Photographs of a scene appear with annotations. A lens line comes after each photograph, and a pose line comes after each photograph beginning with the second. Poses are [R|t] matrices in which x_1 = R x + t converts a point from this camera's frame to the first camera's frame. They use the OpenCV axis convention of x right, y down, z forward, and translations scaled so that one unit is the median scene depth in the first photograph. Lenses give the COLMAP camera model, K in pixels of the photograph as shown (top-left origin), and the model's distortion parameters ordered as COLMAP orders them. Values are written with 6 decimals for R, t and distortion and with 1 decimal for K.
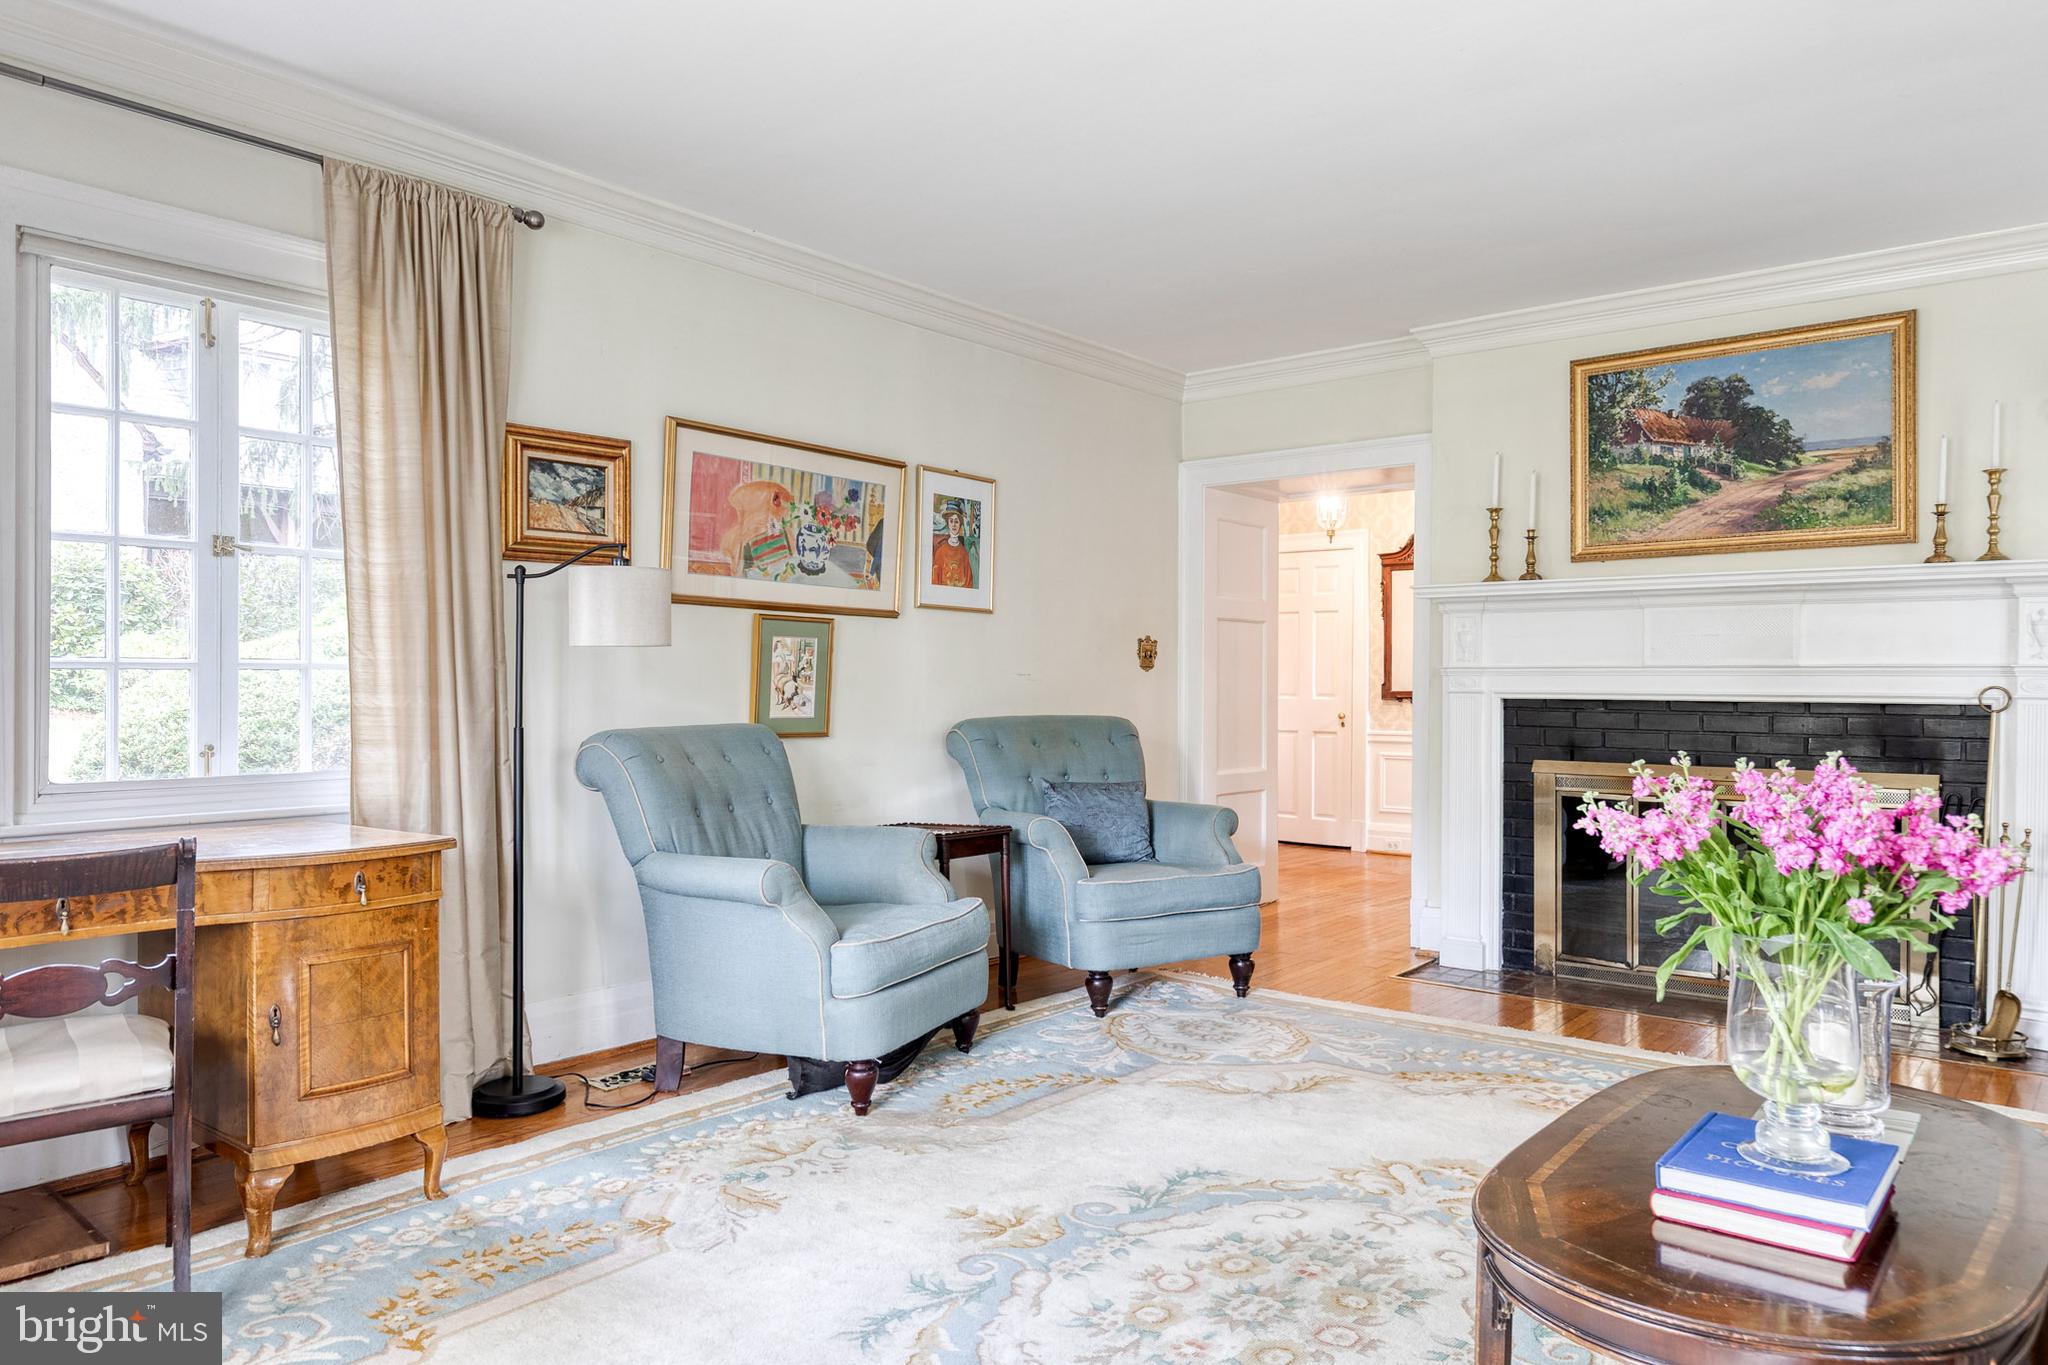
lens RADIAL K [[1413.2, 0, 1035.6], [0, 1413.2, 683.9], [0, 0, 1]] dist [0.005407, 0.002753]
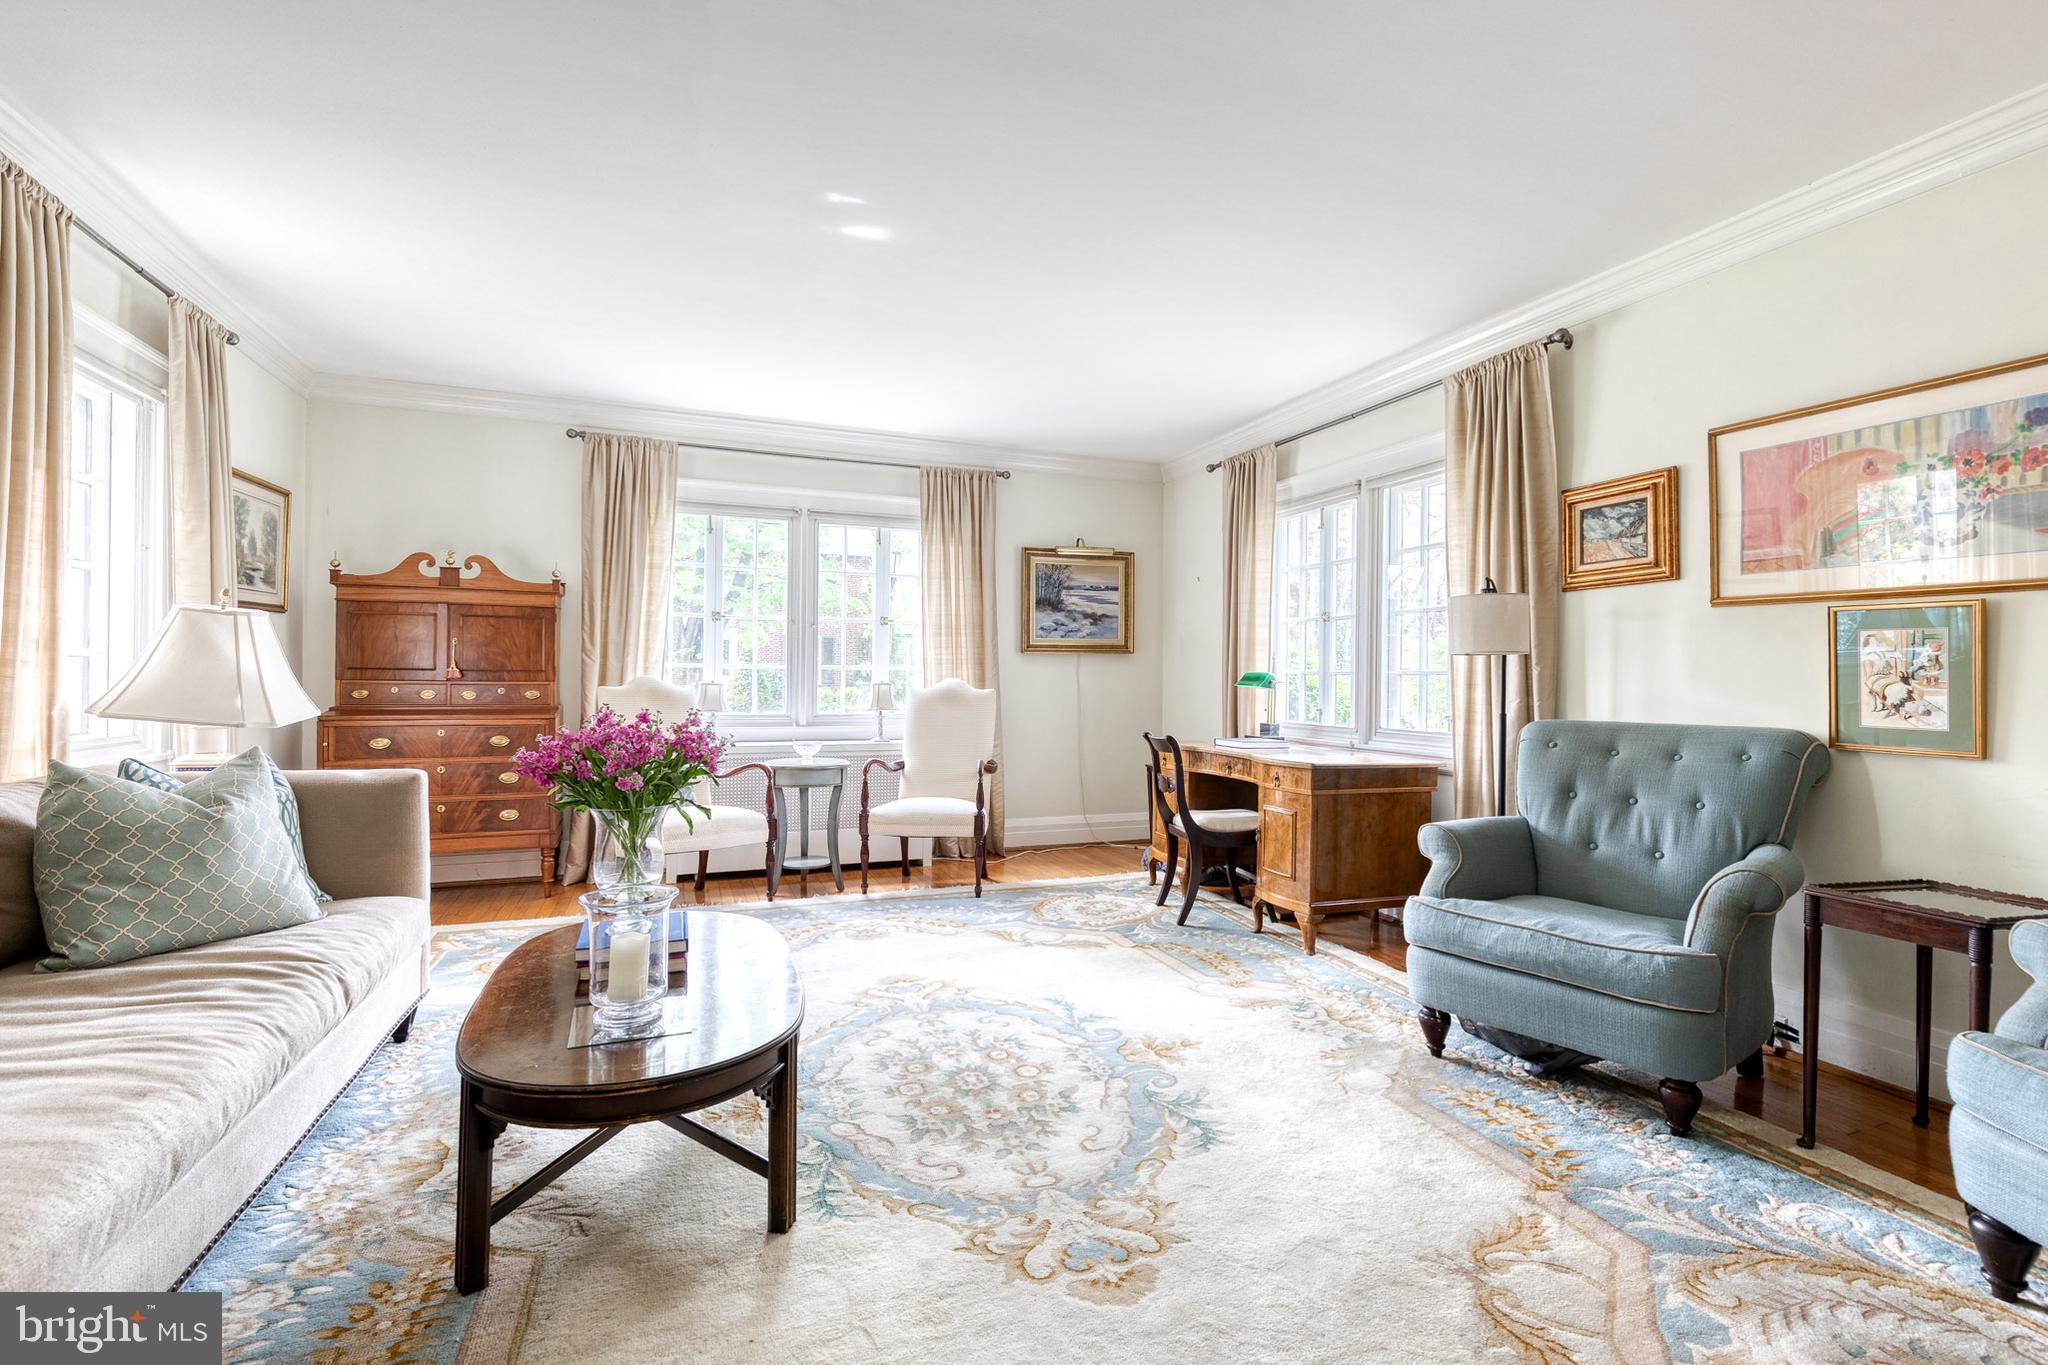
lens RADIAL K [[899.1, 0, 1017.0], [0, 899.1, 673.5], [0, 0, 1]] dist [0.008867, -0.000230]
pose [[-0.502739, -0.012836, -0.864343, 0.662365], [-0.013138, 0.999888, -0.007208, 0.003437], [0.864339, 0.007732, -0.502851, 1.033875]]
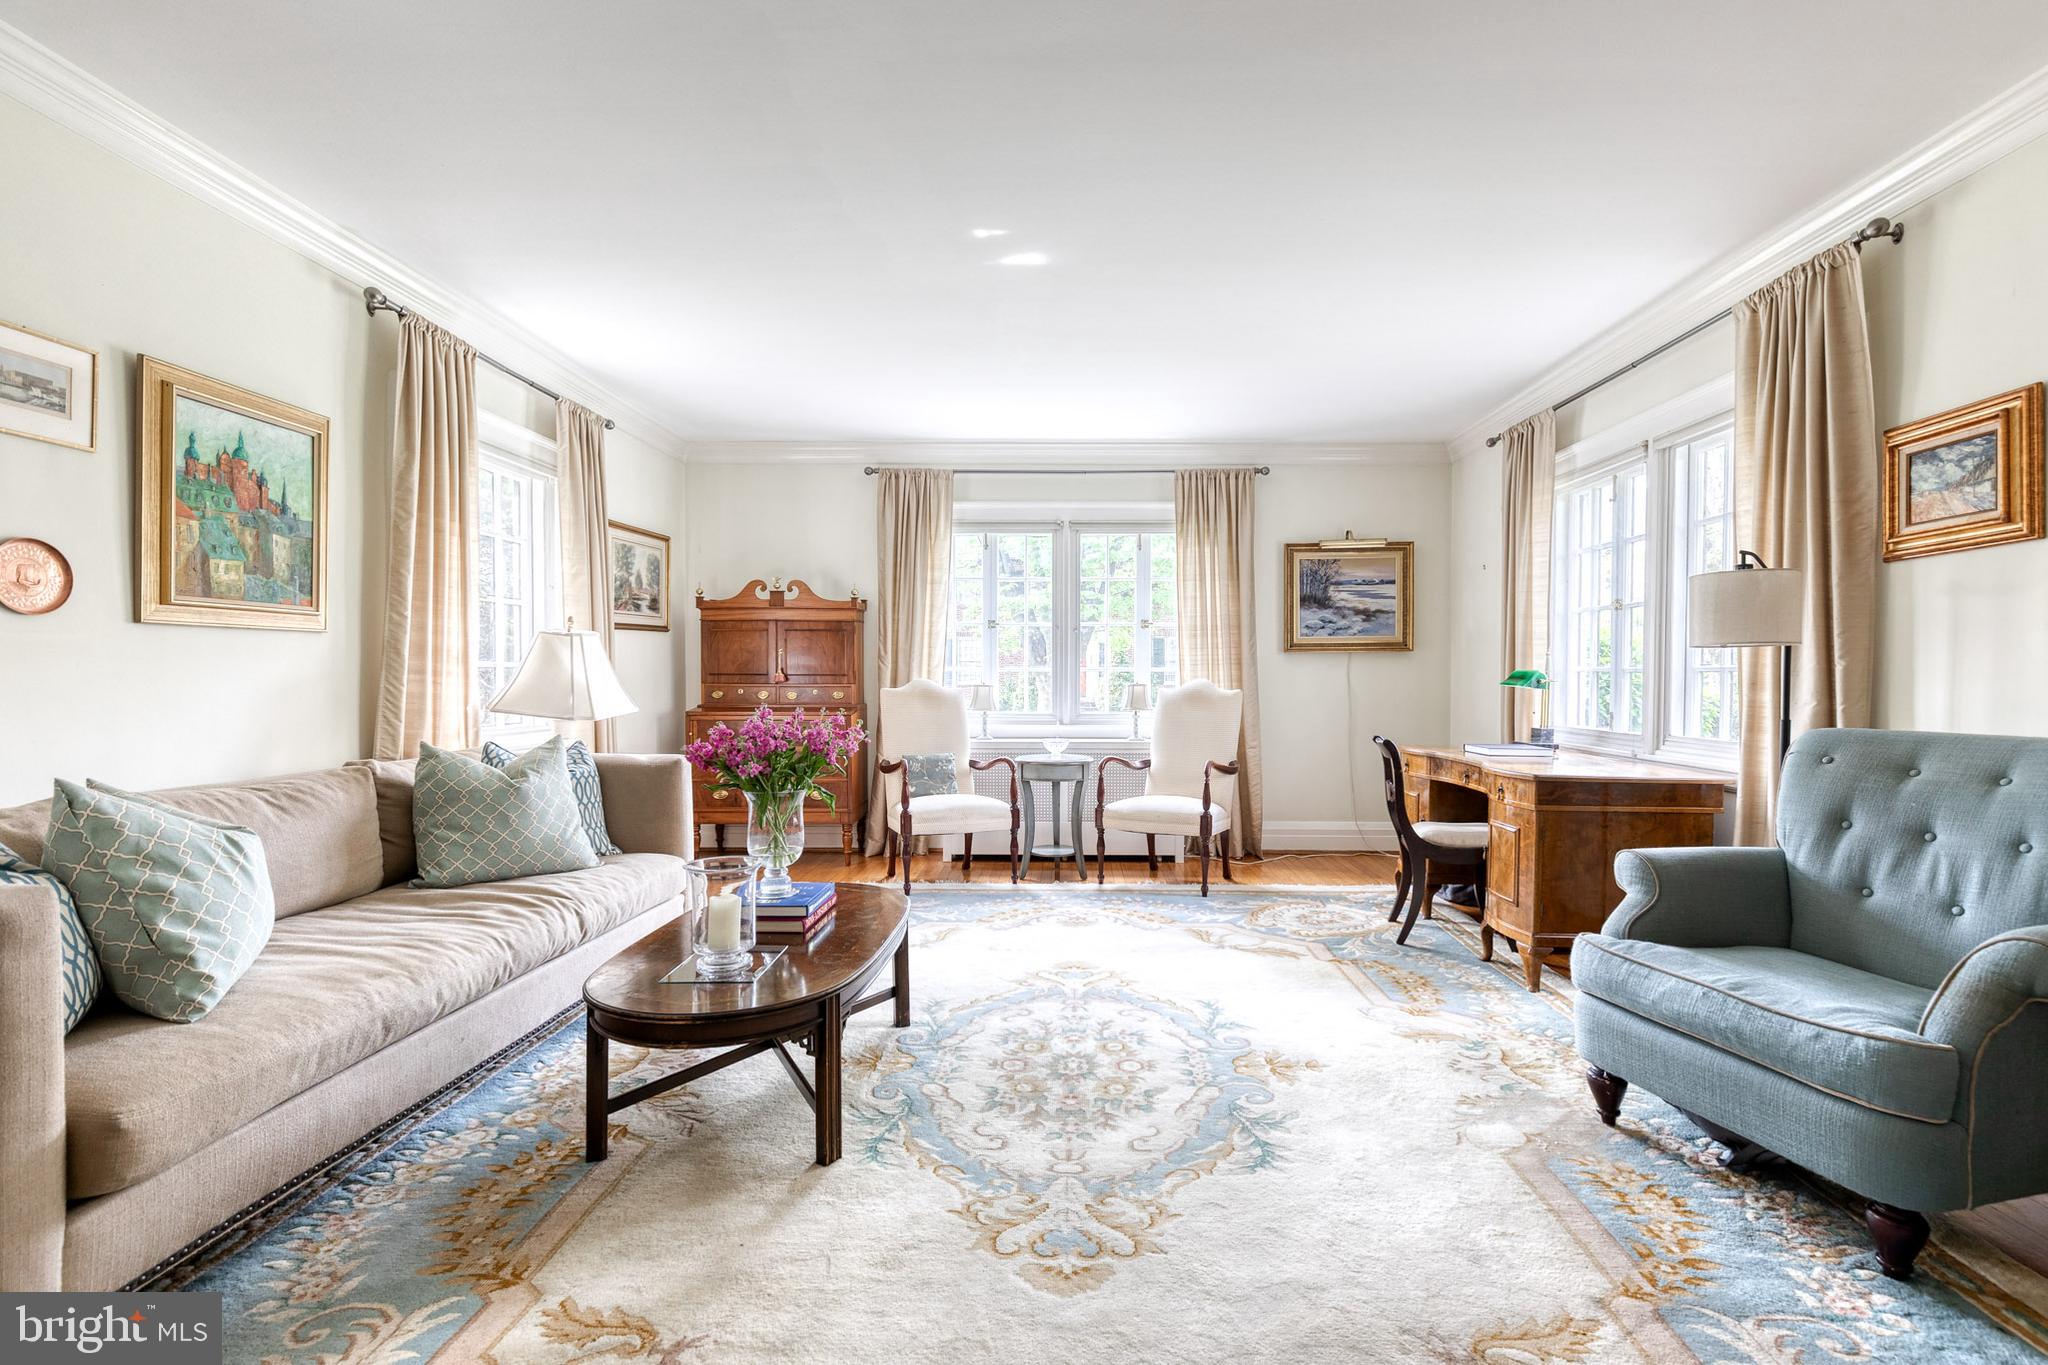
lens RADIAL K [[878.2, 0, 1061.3], [0, 878.2, 689.8], [0, 0, 1]] dist [0.008806, -0.000703]
pose [[-0.781249, 0.004341, -0.624204, 0.529484], [-0.006159, 0.999874, 0.014662, -0.000022], [0.624189, 0.015299, -0.781124, 1.190879]]
